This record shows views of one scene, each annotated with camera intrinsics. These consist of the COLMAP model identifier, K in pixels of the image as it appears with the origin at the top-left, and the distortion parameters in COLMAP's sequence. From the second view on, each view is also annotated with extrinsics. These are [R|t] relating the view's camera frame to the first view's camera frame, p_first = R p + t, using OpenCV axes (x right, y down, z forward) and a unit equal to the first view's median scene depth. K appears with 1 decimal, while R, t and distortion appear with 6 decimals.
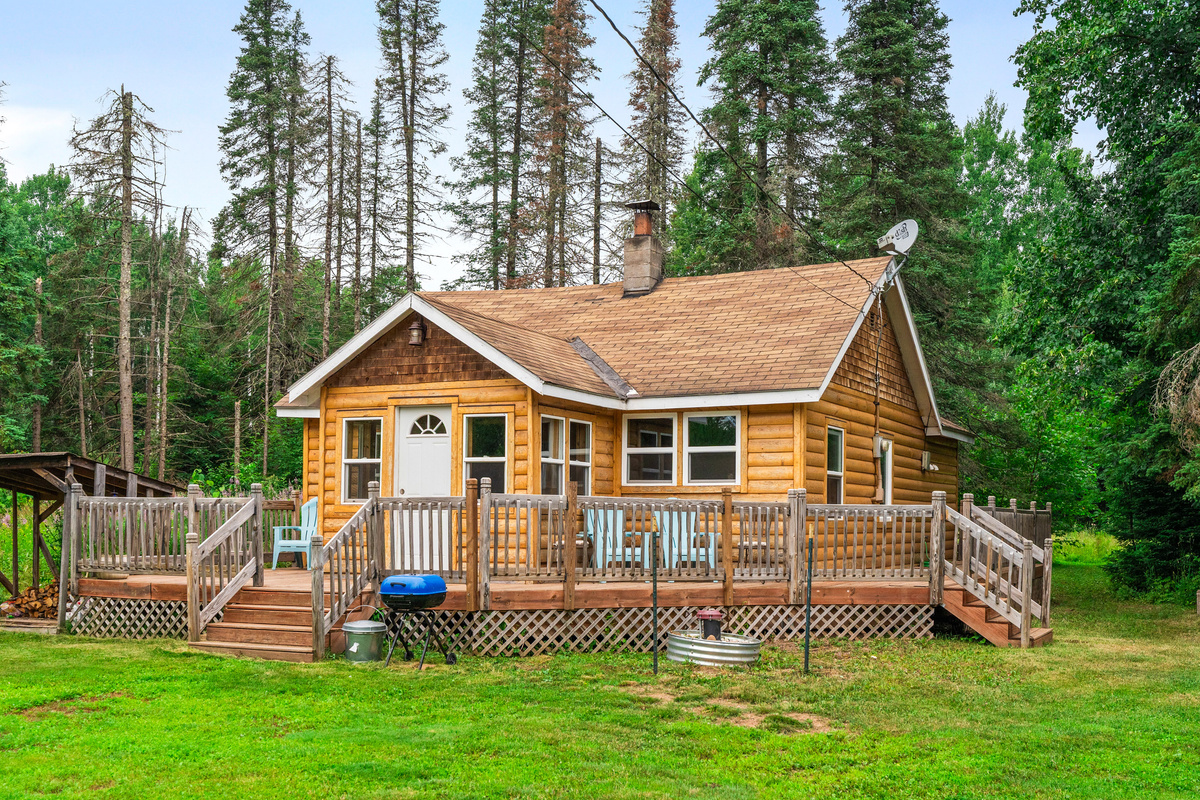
lens RADIAL K [[1247.2, 0, 600.0], [0, 1247.2, 400.0], [0, 0, 1]] dist [-0.014716, -0.005288]
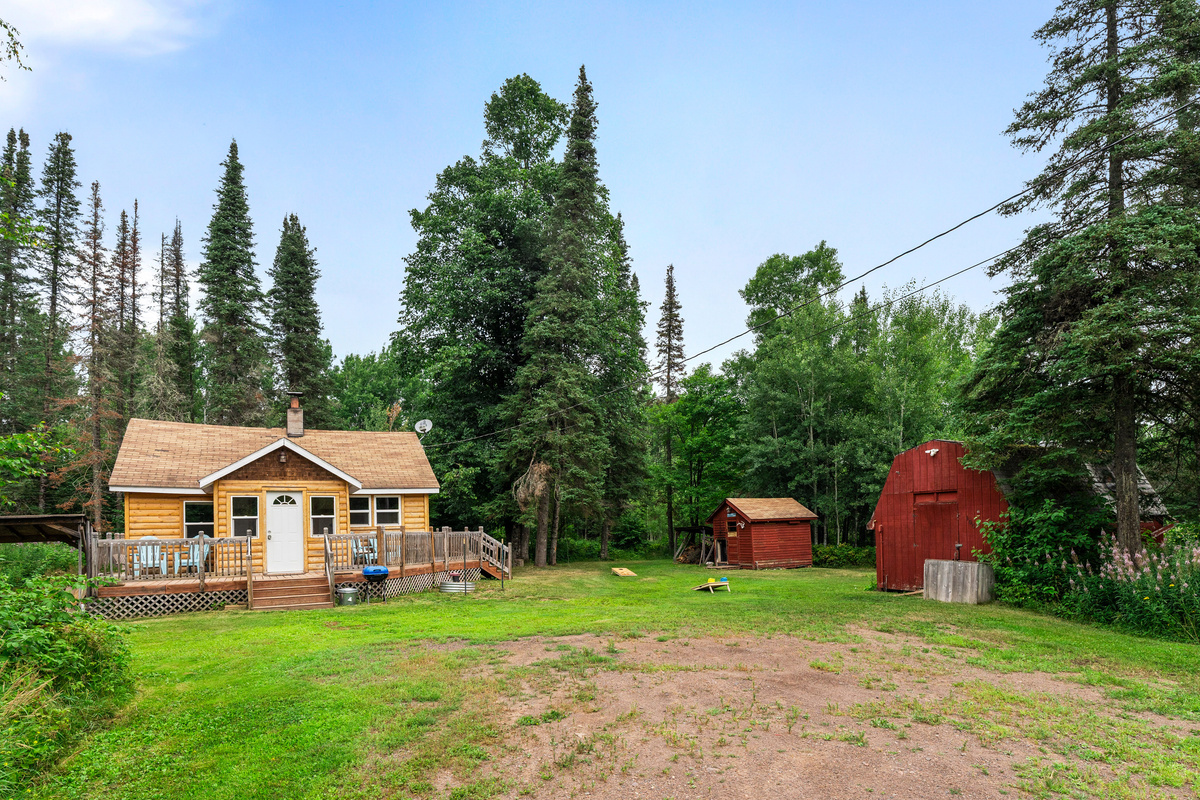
lens RADIAL K [[613.4, 0, 600.0], [0, 613.4, 400.0], [0, 0, 1]] dist [0.000121, -0.000104]
pose [[0.638171, 0.135359, 0.757902, -0.609398], [-0.039085, 0.988850, -0.143695, -0.019778], [-0.768902, 0.062079, 0.636346, -0.100926]]
